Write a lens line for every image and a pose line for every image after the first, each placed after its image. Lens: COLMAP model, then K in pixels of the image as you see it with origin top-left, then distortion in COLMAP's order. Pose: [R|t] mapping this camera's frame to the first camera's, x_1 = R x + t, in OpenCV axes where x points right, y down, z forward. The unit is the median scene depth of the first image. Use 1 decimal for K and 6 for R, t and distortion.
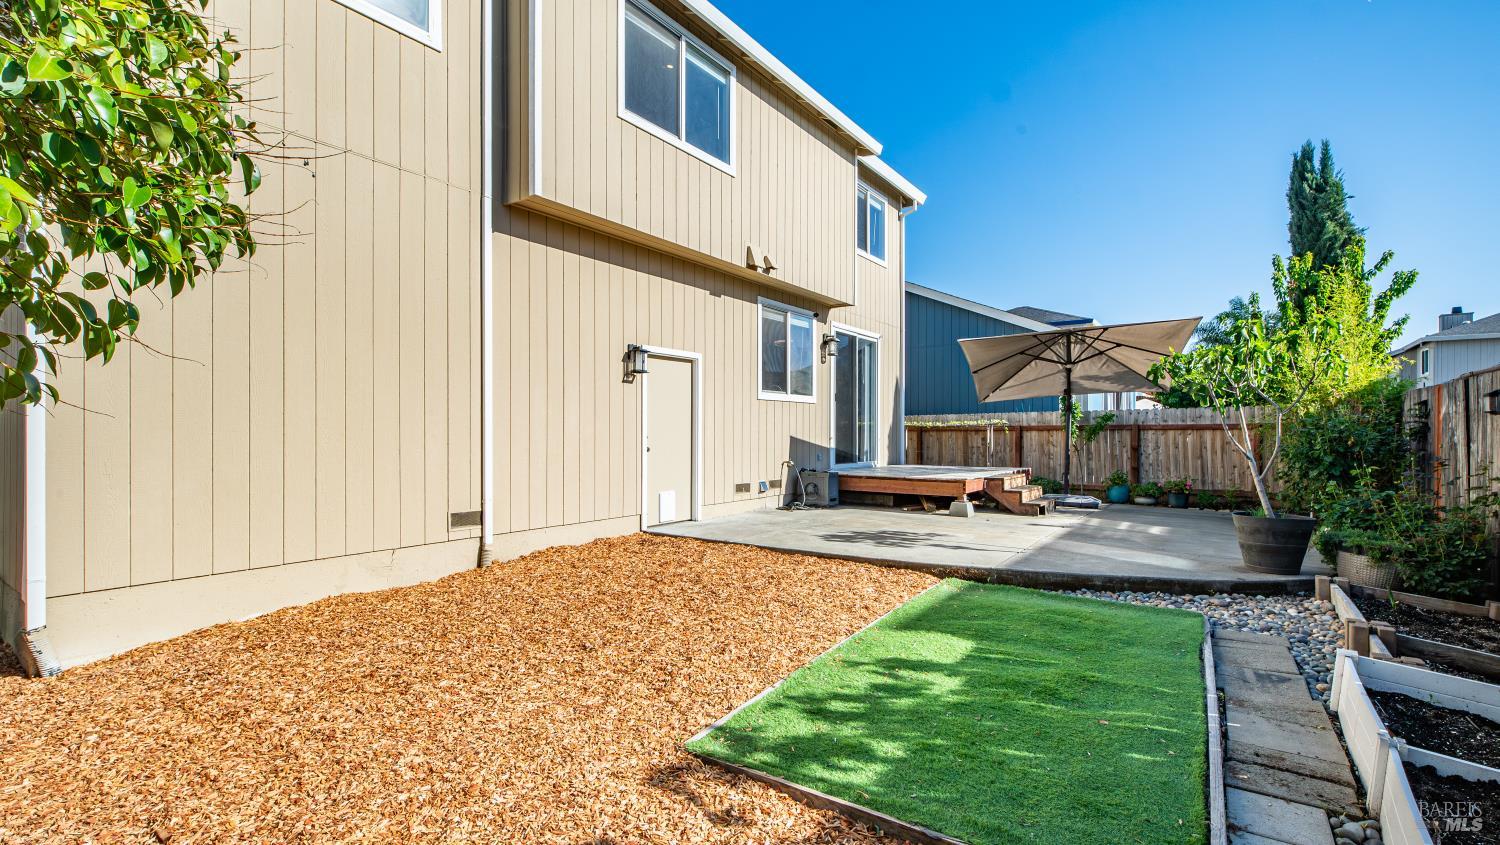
lens RADIAL K [[673.7, 0, 746.3], [0, 673.7, 431.8], [0, 0, 1]] dist [0.004908, -0.000189]
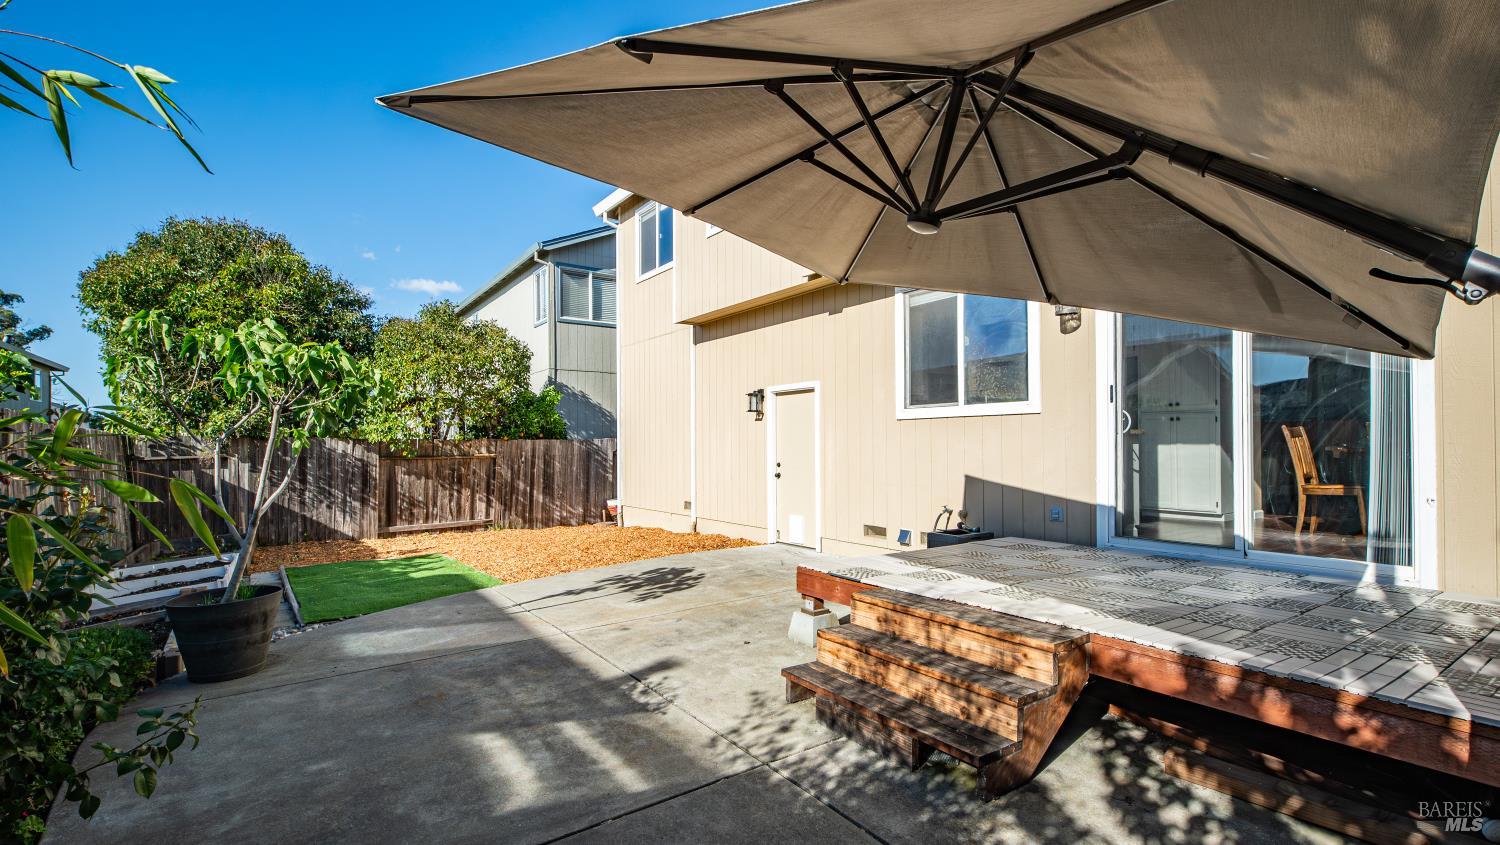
lens RADIAL K [[677.6, 0, 750.0], [0, 677.6, 440.6], [0, 0, 1]] dist [0.000431, -0.000556]
pose [[-0.328467, -0.006189, -0.944495, 0.645997], [0.006066, 0.999944, -0.008662, -0.015138], [0.944496, -0.008574, -0.328411, 0.892249]]
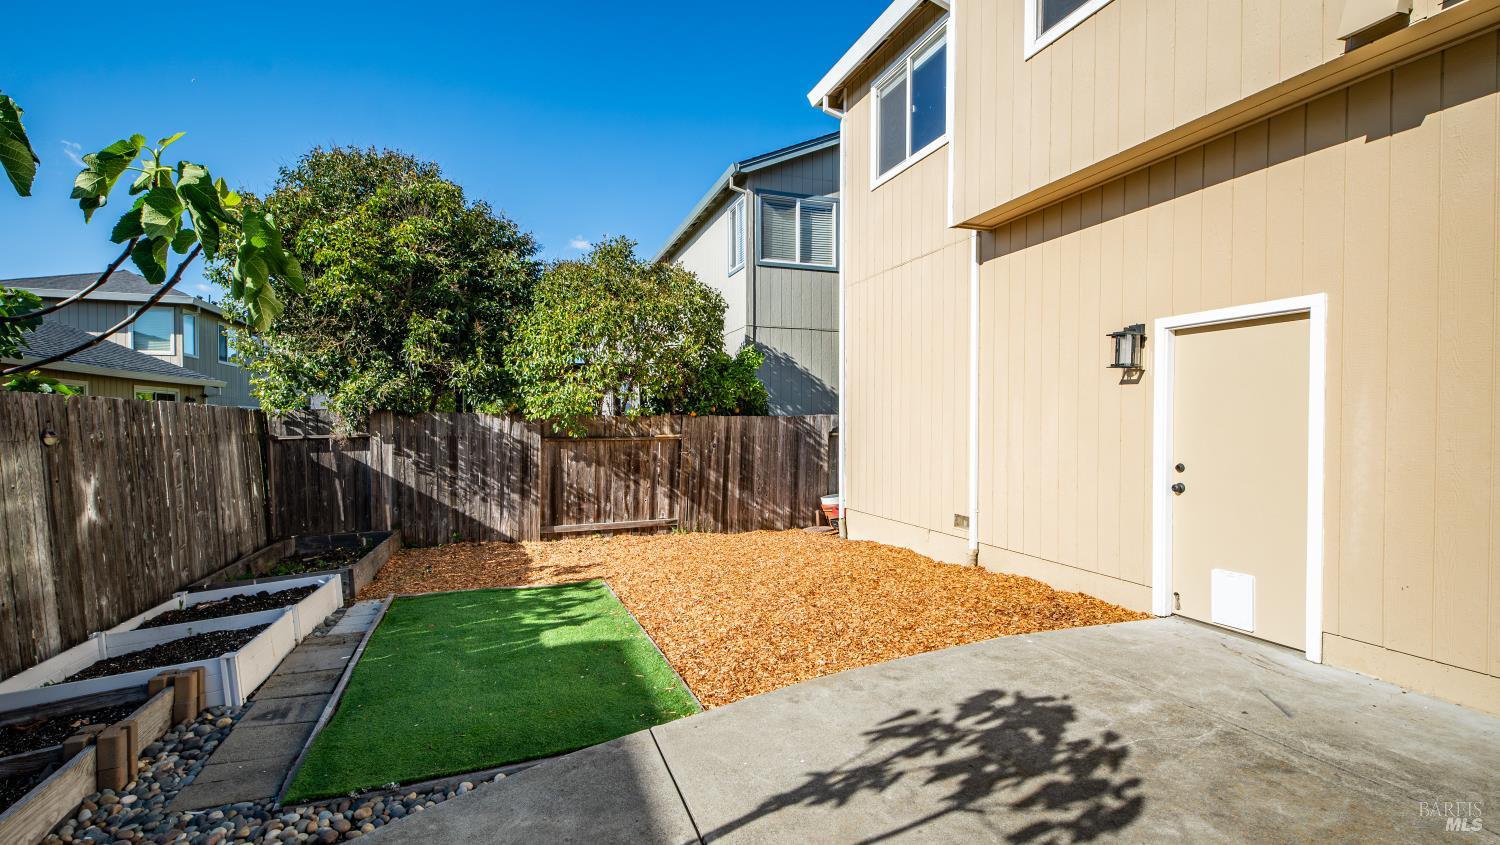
lens RADIAL K [[673.7, 0, 746.3], [0, 673.7, 431.8], [0, 0, 1]] dist [0.004908, -0.000189]
pose [[-0.574282, 0.011725, -0.818573, 0.380416], [-0.000361, 0.999894, 0.014575, -0.021158], [0.818657, 0.008666, -0.574217, 0.687273]]
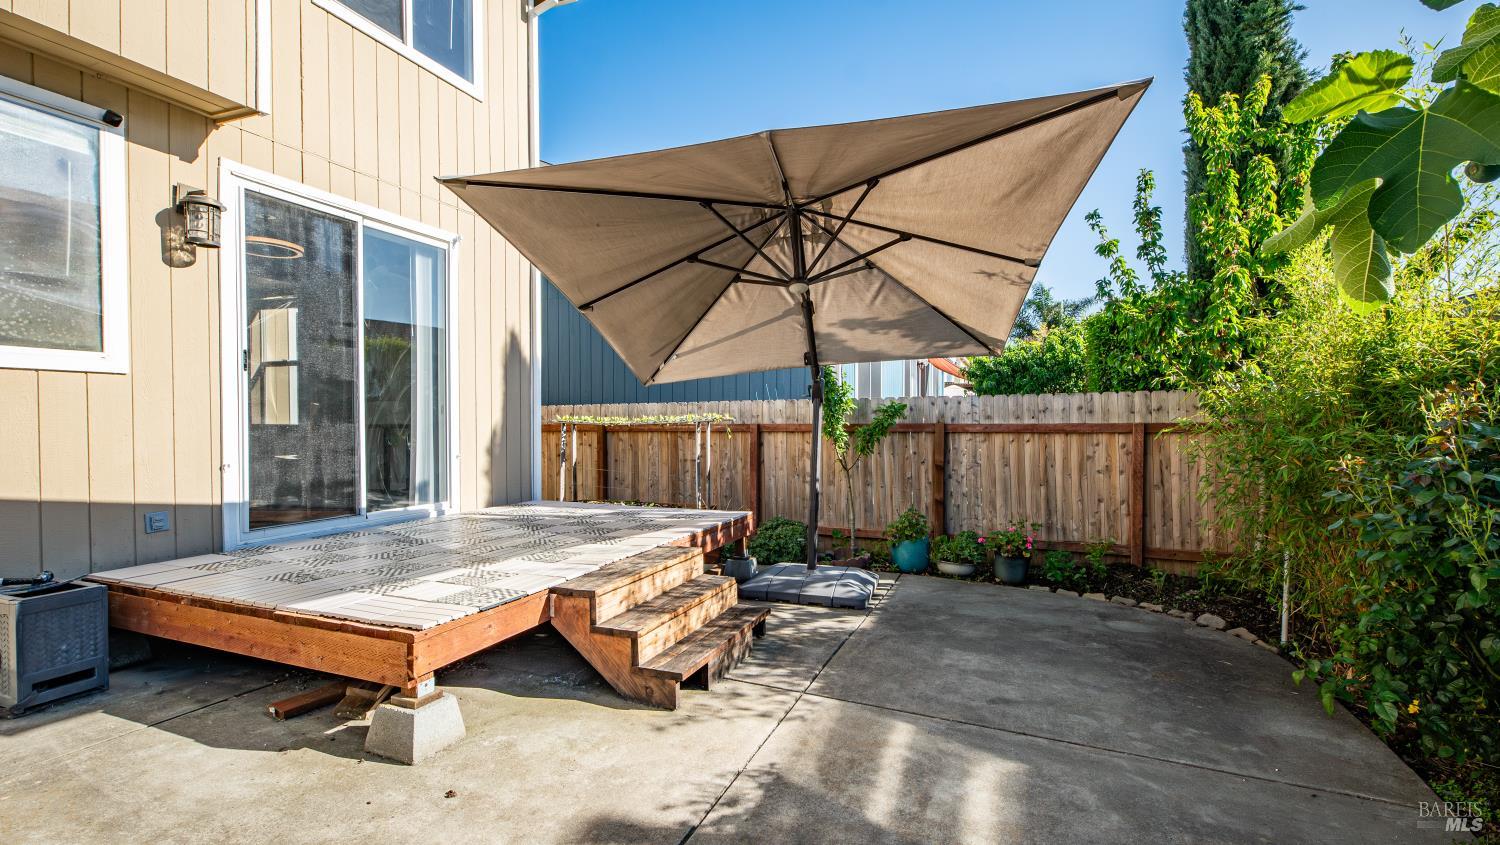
lens RADIAL K [[673.7, 0, 746.3], [0, 673.7, 431.8], [0, 0, 1]] dist [0.004908, -0.000189]
pose [[0.971898, -0.005765, 0.235331, 0.312919], [0.000687, 0.999765, 0.021656, -0.017349], [-0.235400, -0.020886, 0.971674, 0.536484]]
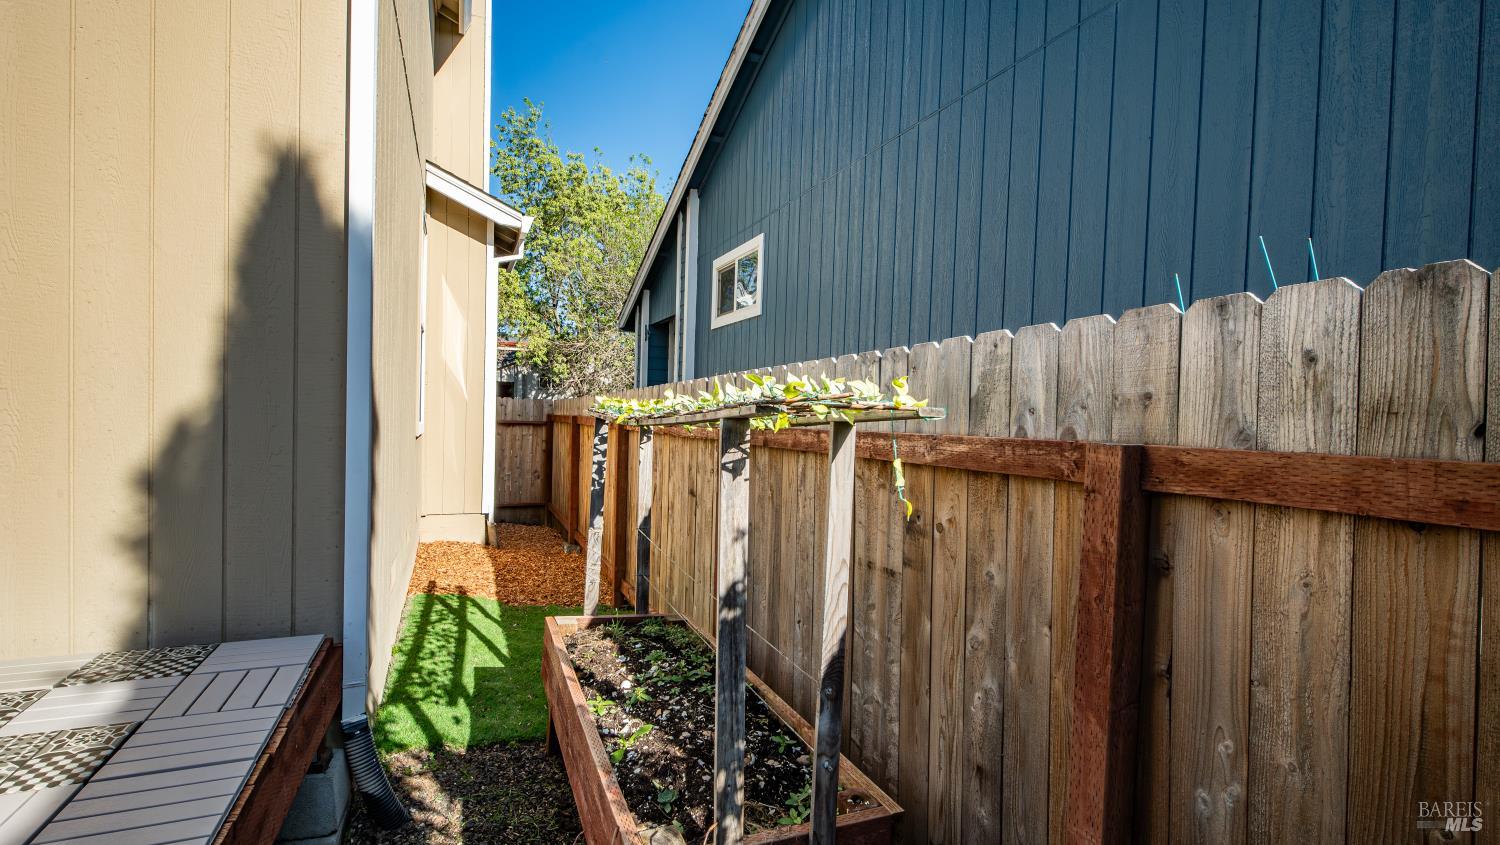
lens RADIAL K [[673.7, 0, 746.3], [0, 673.7, 431.8], [0, 0, 1]] dist [0.004908, -0.000189]
pose [[0.855815, 0.037348, -0.515931, 0.485107], [-0.030749, 0.999299, 0.021333, -0.013400], [0.516367, -0.002393, 0.856364, 1.056399]]
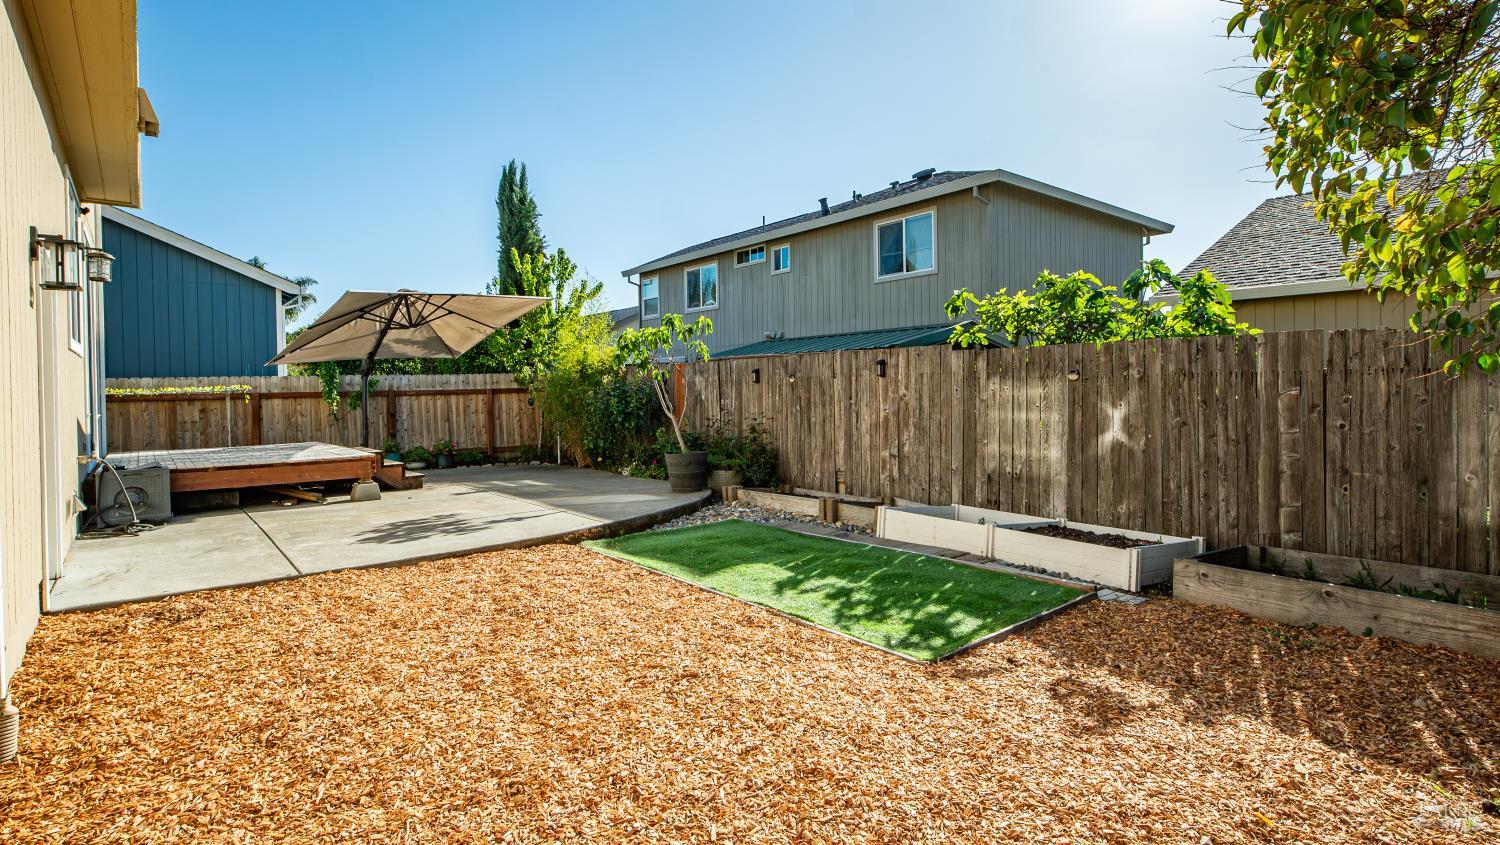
lens RADIAL K [[735.1, 0, 748.0], [0, 735.1, 394.2], [0, 0, 1]] dist [0.002331, 0.000035]
pose [[0.257149, -0.011235, 0.966306, -0.355935], [0.016460, 0.999838, 0.007244, -0.004721], [-0.966232, 0.014042, 0.257292, 0.239597]]
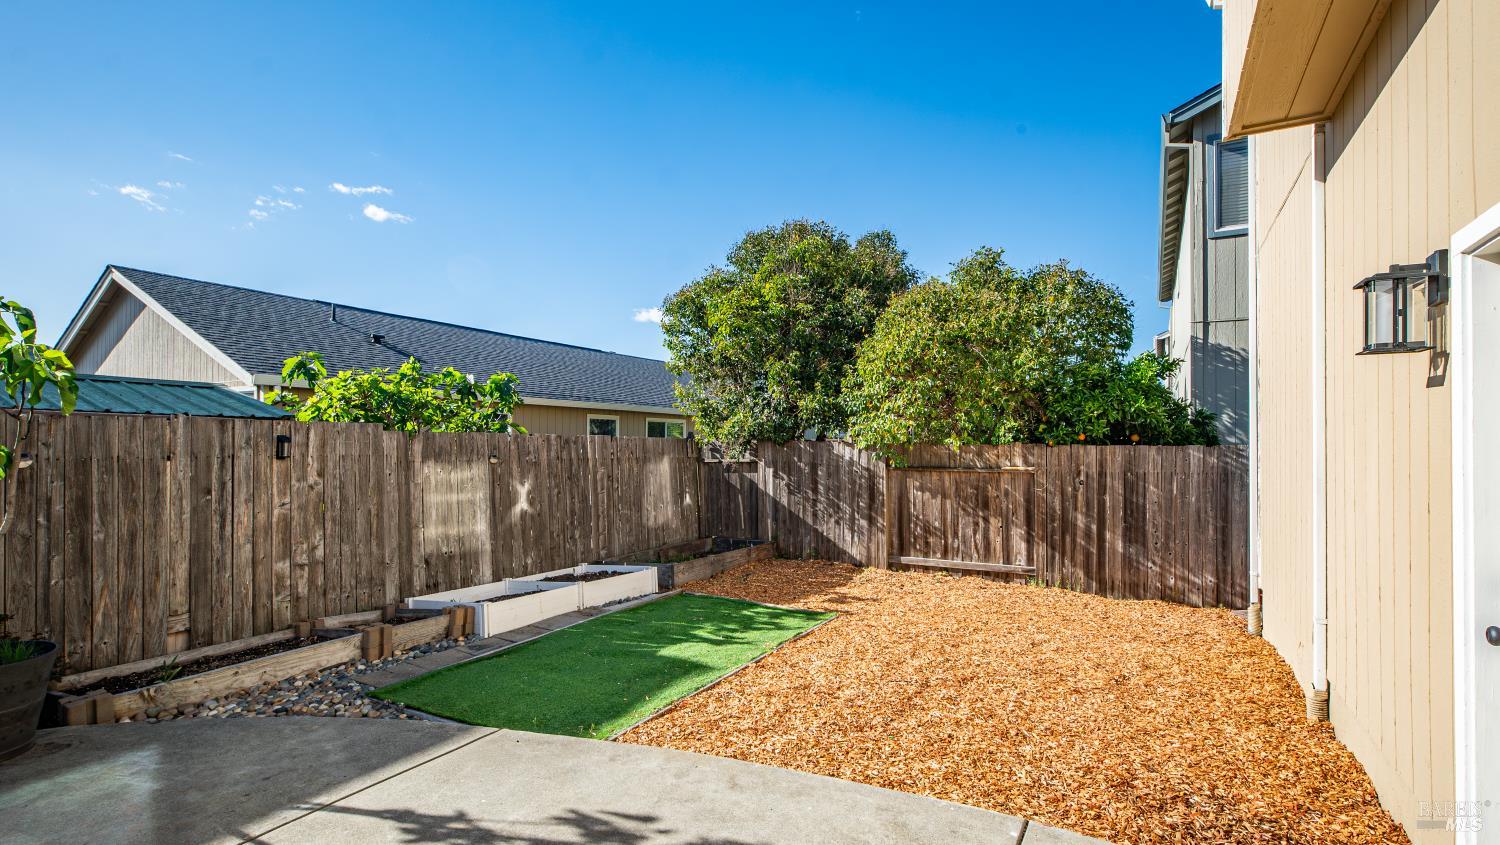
lens RADIAL K [[673.7, 0, 746.3], [0, 673.7, 431.8], [0, 0, 1]] dist [0.004908, -0.000189]
pose [[-0.996730, -0.007871, -0.080416, 0.098896], [-0.006399, 0.999808, -0.018543, -0.027613], [0.080547, -0.017968, -0.996589, 0.816505]]
